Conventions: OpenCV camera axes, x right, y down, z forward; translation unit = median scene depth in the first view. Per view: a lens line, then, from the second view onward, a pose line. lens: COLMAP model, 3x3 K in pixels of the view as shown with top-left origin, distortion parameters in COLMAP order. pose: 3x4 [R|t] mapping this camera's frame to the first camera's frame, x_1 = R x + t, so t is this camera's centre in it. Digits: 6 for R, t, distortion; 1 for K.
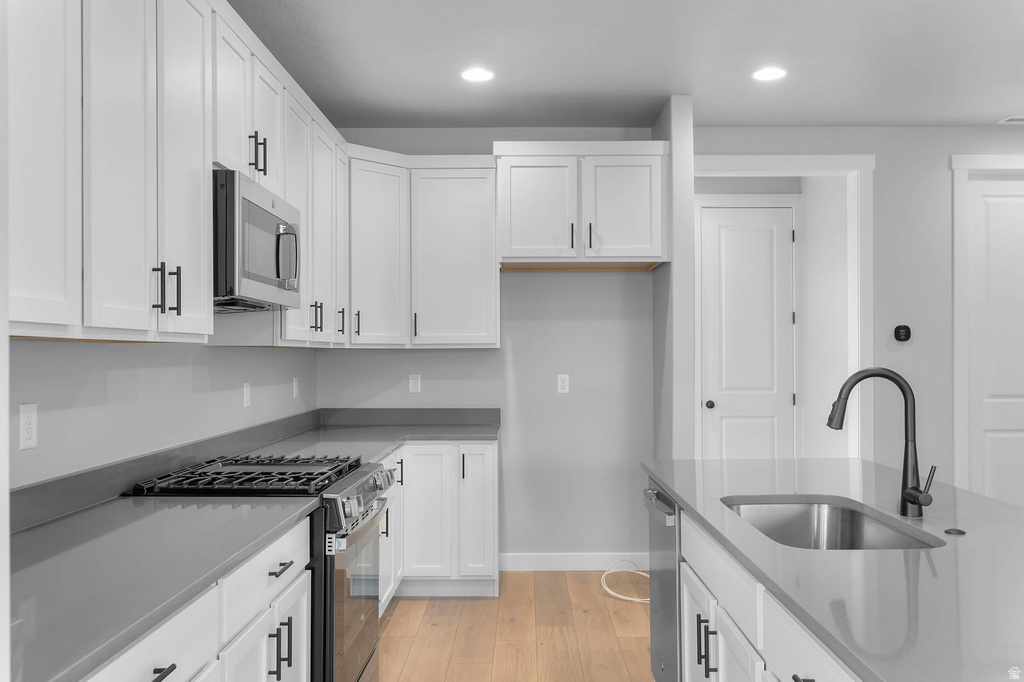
lens RADIAL K [[845.2, 0, 512.0], [0, 845.2, 341.0], [0, 0, 1]] dist [0.001554, 0.000722]
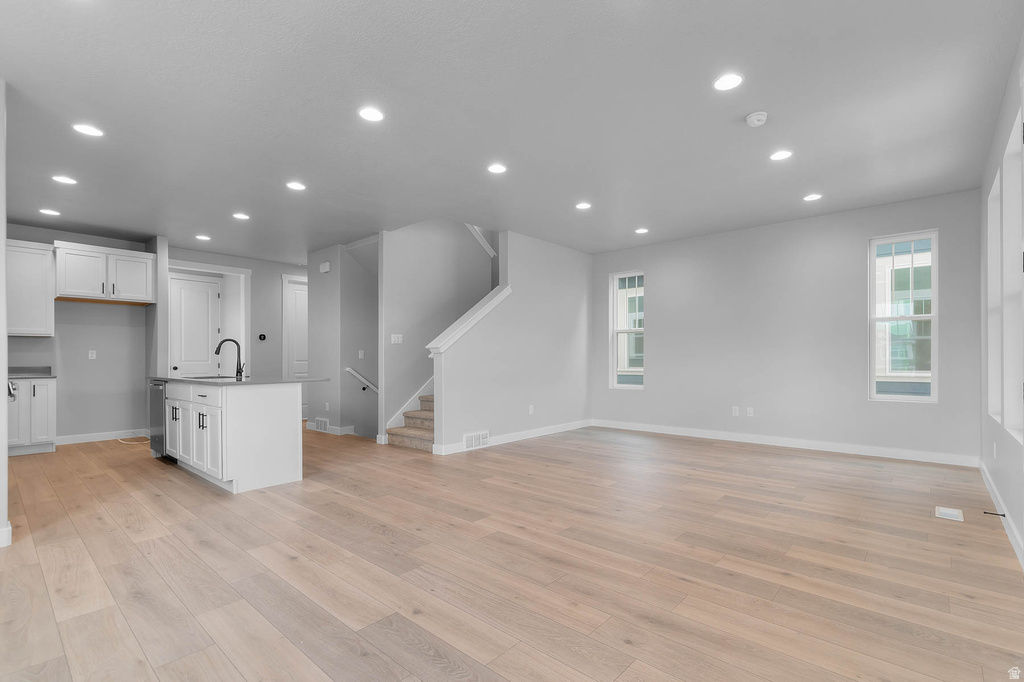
lens RADIAL K [[473.2, 0, 535.3], [0, 473.2, 358.0], [0, 0, 1]] dist [-0.000668, -0.000454]
pose [[0.634434, 0.002384, 0.772973, -0.173663], [-0.009883, 0.999939, 0.005028, 0.046513], [-0.772914, -0.010830, 0.634419, -0.714791]]
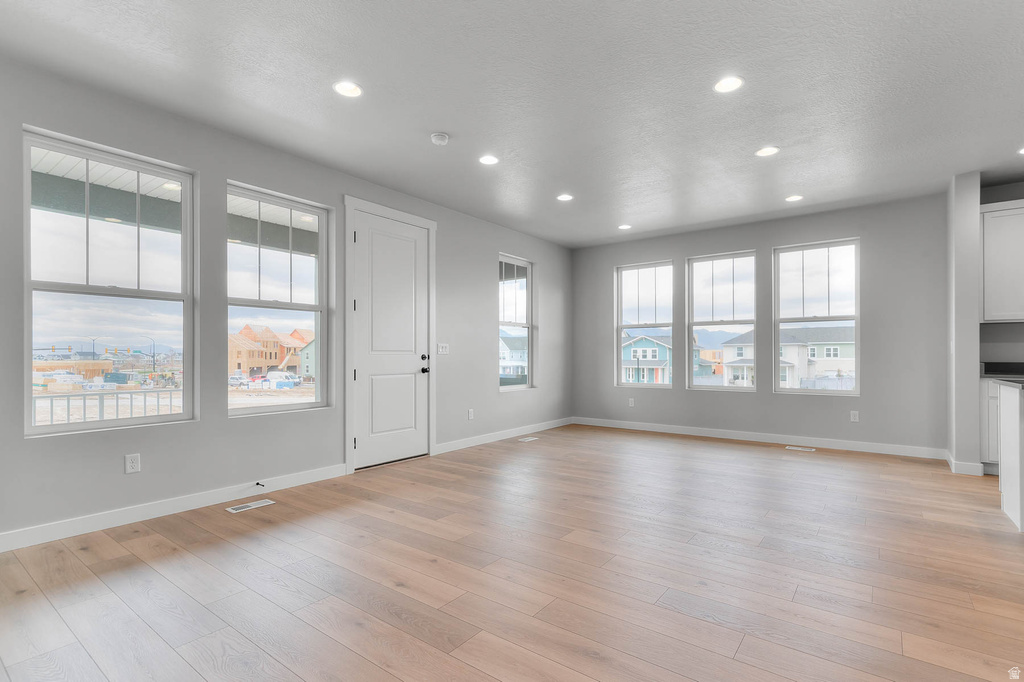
lens RADIAL K [[473.2, 0, 535.3], [0, 473.2, 358.0], [0, 0, 1]] dist [-0.000668, -0.000454]
pose [[-0.572247, 0.008513, -0.820037, 1.154269], [0.015214, 0.999884, -0.000236, 0.053072], [0.819940, -0.012611, -0.572310, 0.064954]]
